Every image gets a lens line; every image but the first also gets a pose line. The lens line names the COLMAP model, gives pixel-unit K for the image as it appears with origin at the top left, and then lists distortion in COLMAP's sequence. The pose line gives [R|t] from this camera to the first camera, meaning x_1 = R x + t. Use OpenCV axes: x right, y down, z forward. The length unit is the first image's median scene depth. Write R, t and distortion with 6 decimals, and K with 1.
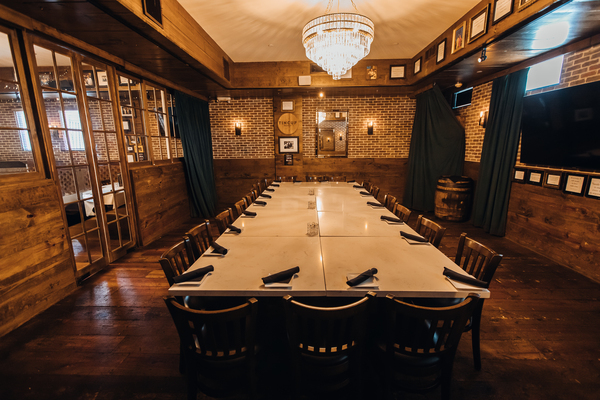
lens RADIAL K [[266.9, 0, 298.6], [0, 266.9, 201.5], [0, 0, 1]] dist [0.003555, -0.000257]
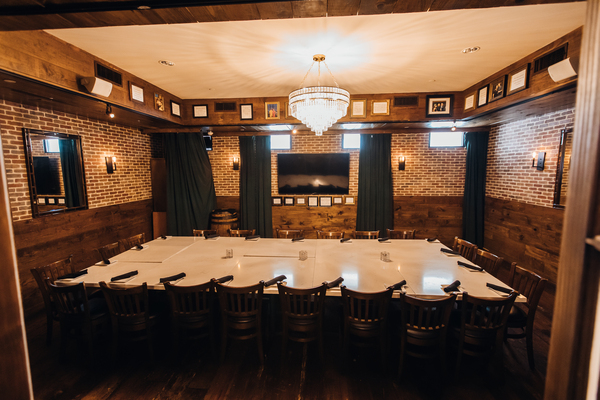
lens RADIAL K [[266.9, 0, 299.2], [0, 266.9, 198.8], [0, 0, 1]] dist [0.003555, -0.000257]
pose [[0.044200, -0.103247, 0.993673, -0.575893], [0.218177, 0.971634, 0.091252, -0.179489], [-0.974908, 0.212763, 0.065473, 0.606721]]
